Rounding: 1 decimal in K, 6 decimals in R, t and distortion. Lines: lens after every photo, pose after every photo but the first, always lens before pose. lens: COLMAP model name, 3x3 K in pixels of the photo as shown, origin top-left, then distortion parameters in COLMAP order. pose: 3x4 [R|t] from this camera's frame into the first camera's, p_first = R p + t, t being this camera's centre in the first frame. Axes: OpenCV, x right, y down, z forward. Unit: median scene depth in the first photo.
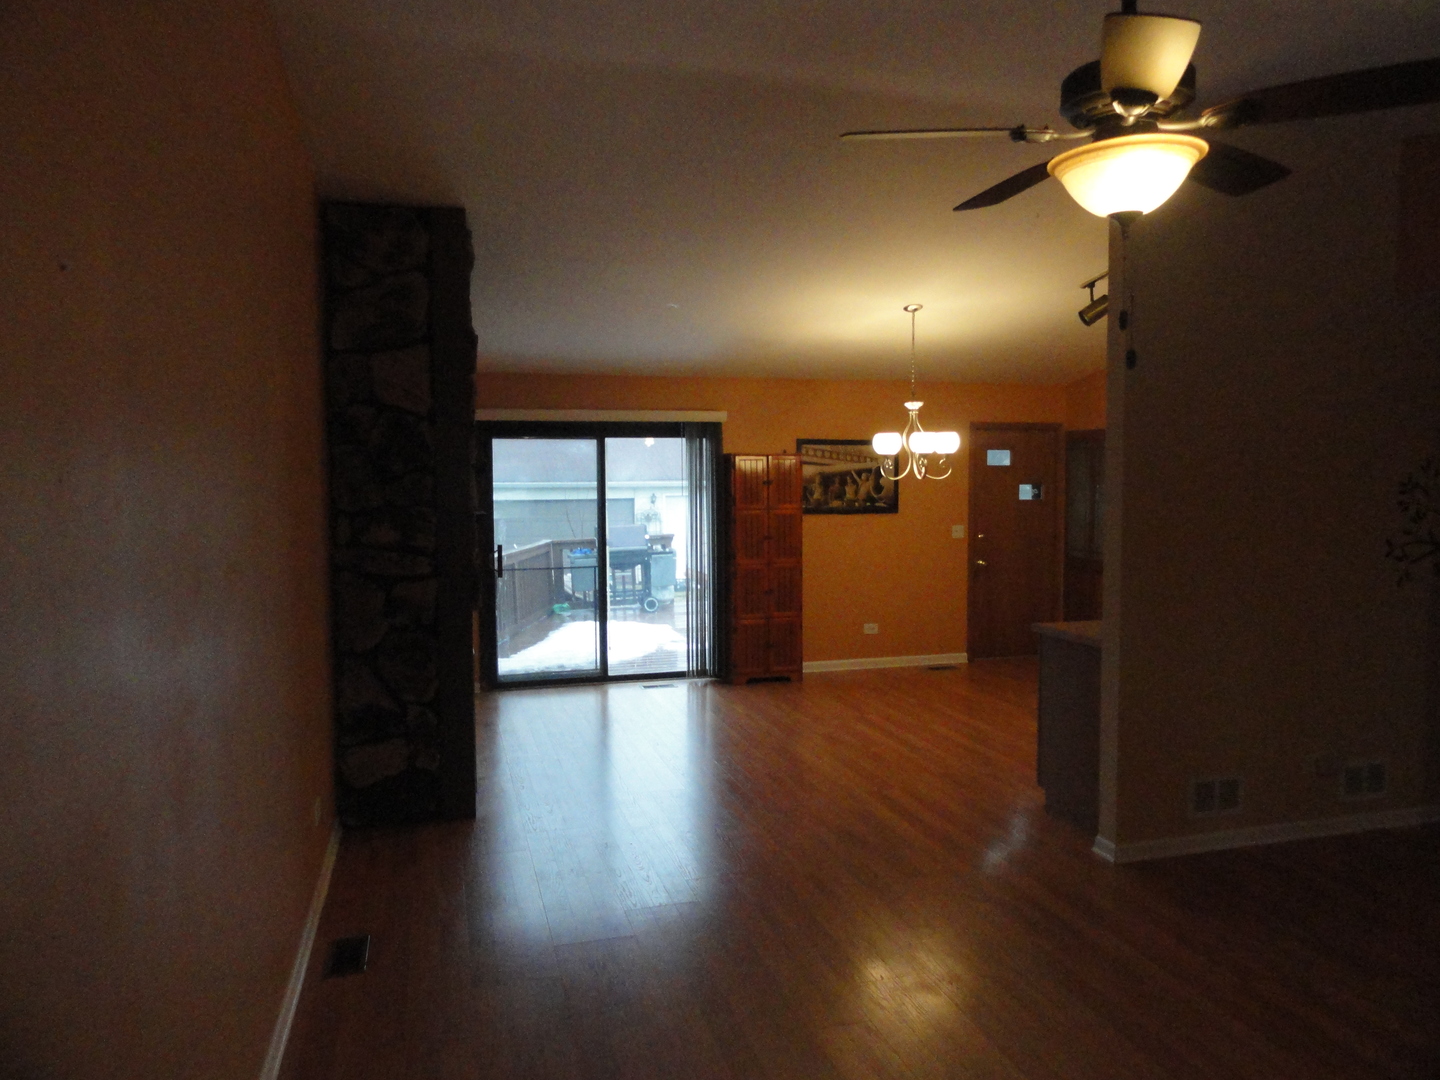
lens RADIAL K [[1004.5, 0, 717.9], [0, 1004.5, 539.7], [0, 0, 1]] dist [-0.010703, 0.010090]
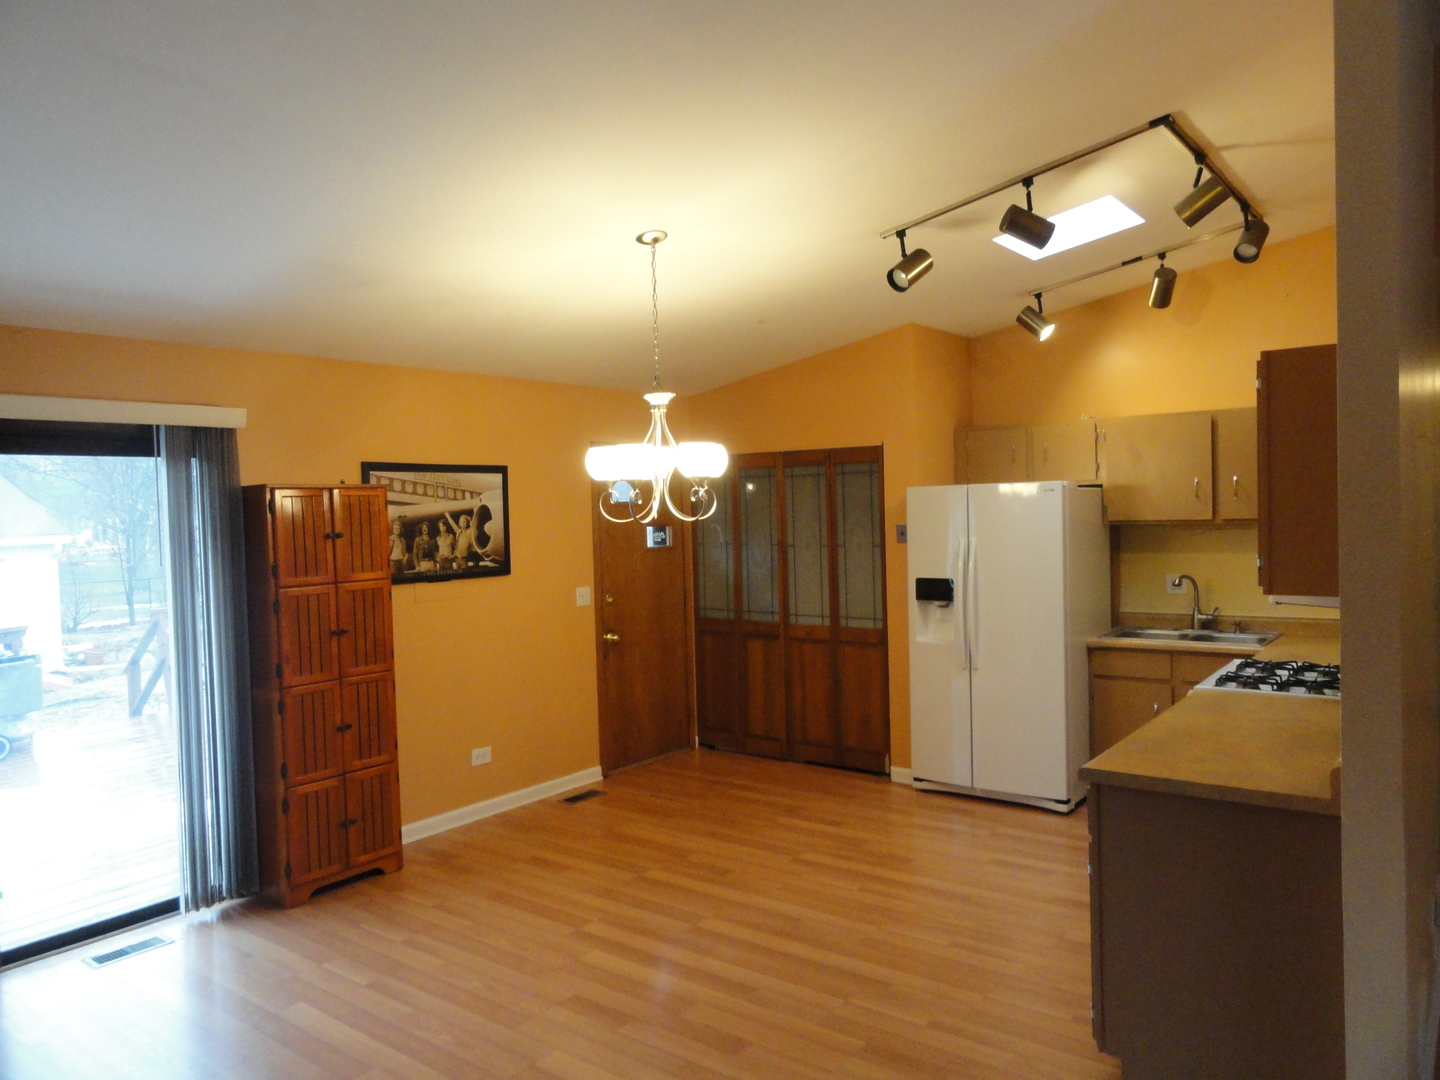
lens RADIAL K [[1004.5, 0, 727.1], [0, 1004.5, 534.7], [0, 0, 1]] dist [-0.010703, 0.010090]
pose [[0.800973, -0.033301, 0.597773, -0.133946], [0.063817, 0.997512, -0.029940, -0.031533], [-0.595289, 0.062130, 0.801106, 0.495356]]
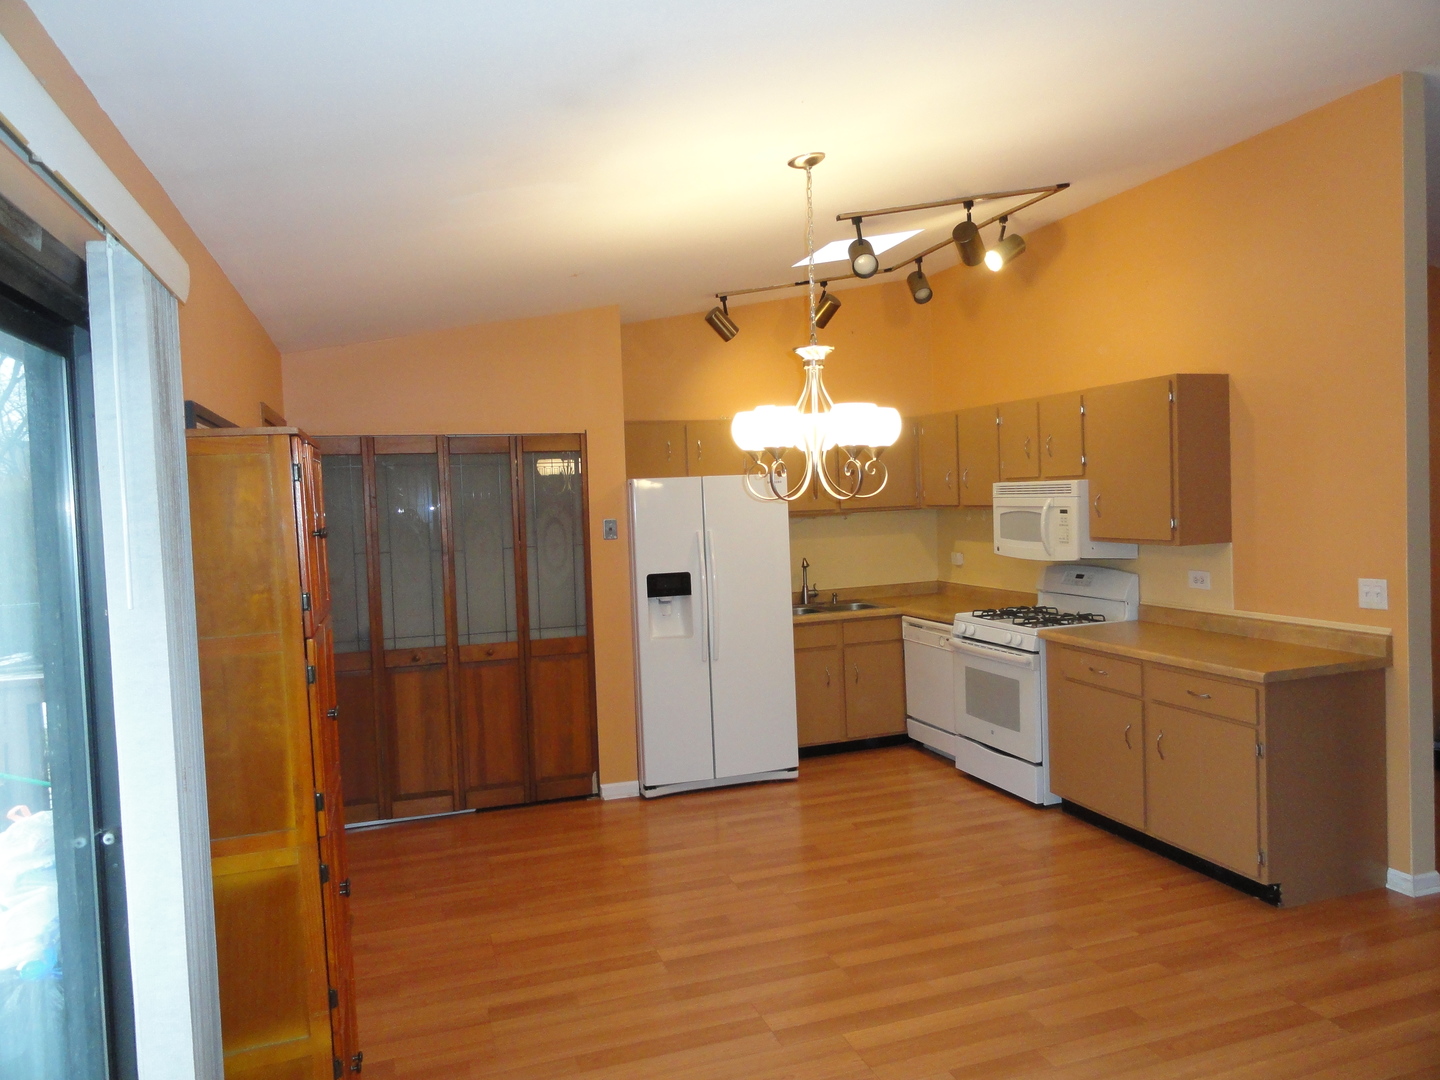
lens RADIAL K [[1004.5, 0, 717.7], [0, 1004.5, 530.3], [0, 0, 1]] dist [-0.010703, 0.010090]
pose [[-0.042434, -0.026934, 0.998736, -0.308791], [0.106047, 0.993868, 0.031308, -0.065467], [-0.993455, 0.107241, -0.039318, 1.070609]]
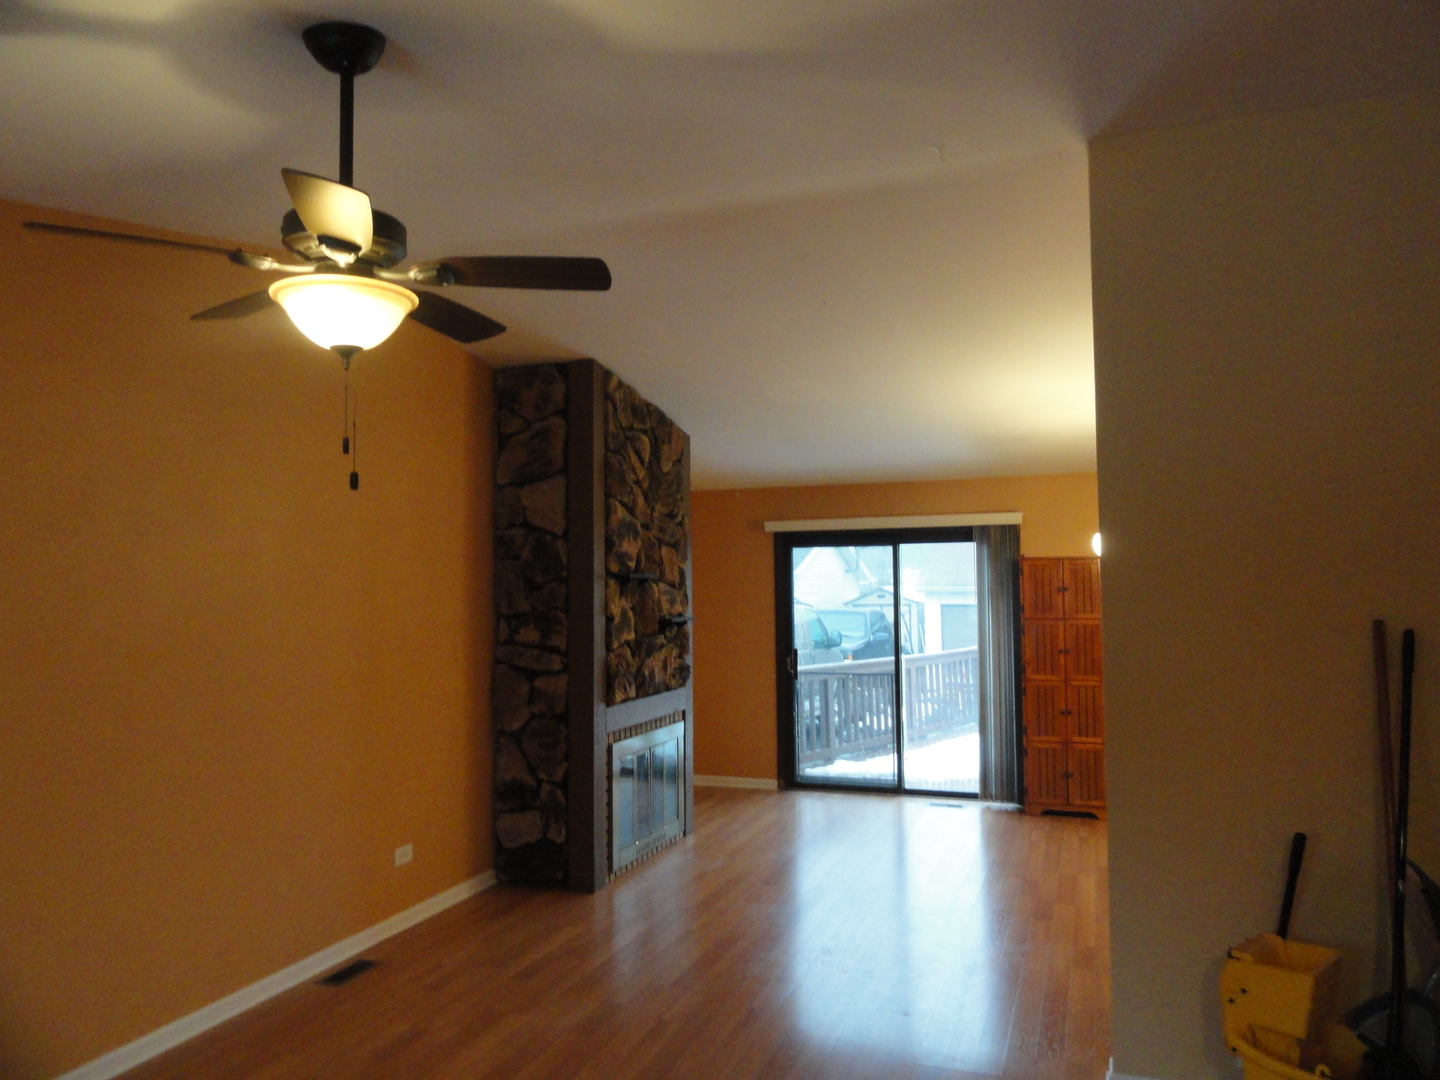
lens RADIAL K [[1004.5, 0, 722.4], [0, 1004.5, 539.4], [0, 0, 1]] dist [-0.010703, 0.010090]
pose [[0.805932, -0.028797, -0.591308, 0.402998], [-0.031908, 0.995251, -0.091959, -0.011089], [0.591148, 0.092980, 0.801186, 0.119311]]
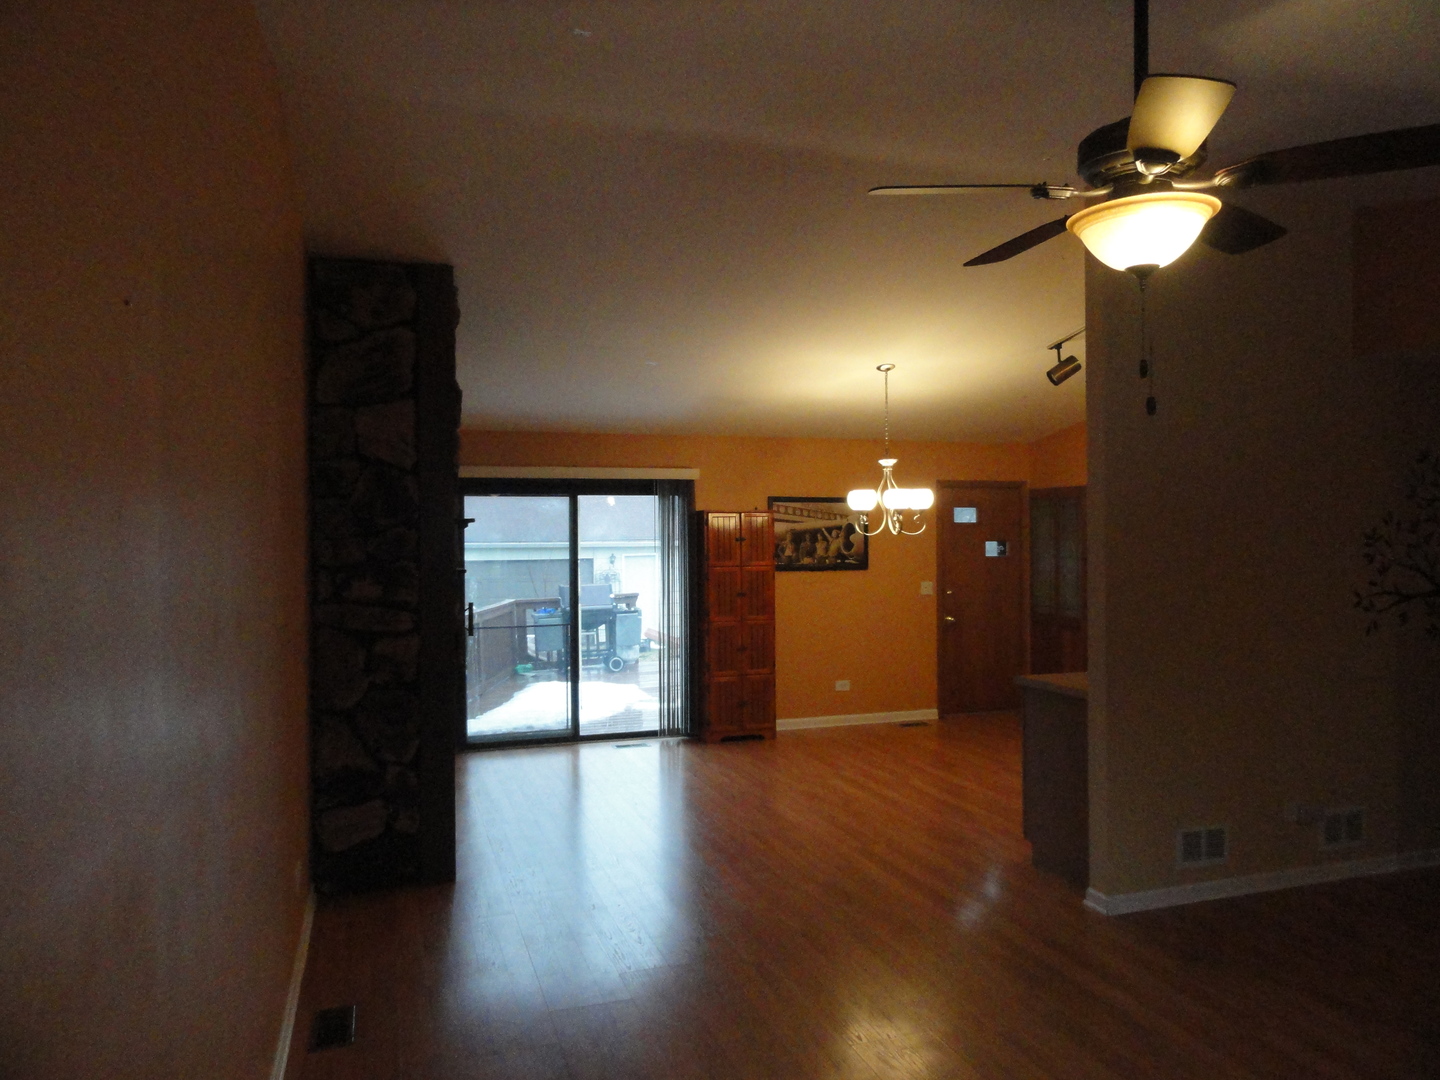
lens RADIAL K [[1004.5, 0, 716.1], [0, 1004.5, 540.0], [0, 0, 1]] dist [-0.010703, 0.010090]
pose [[0.998954, -0.001832, 0.045695, -0.024643], [0.004611, 0.998140, -0.060786, 0.005356], [-0.045498, 0.060933, 0.997104, 0.000215]]
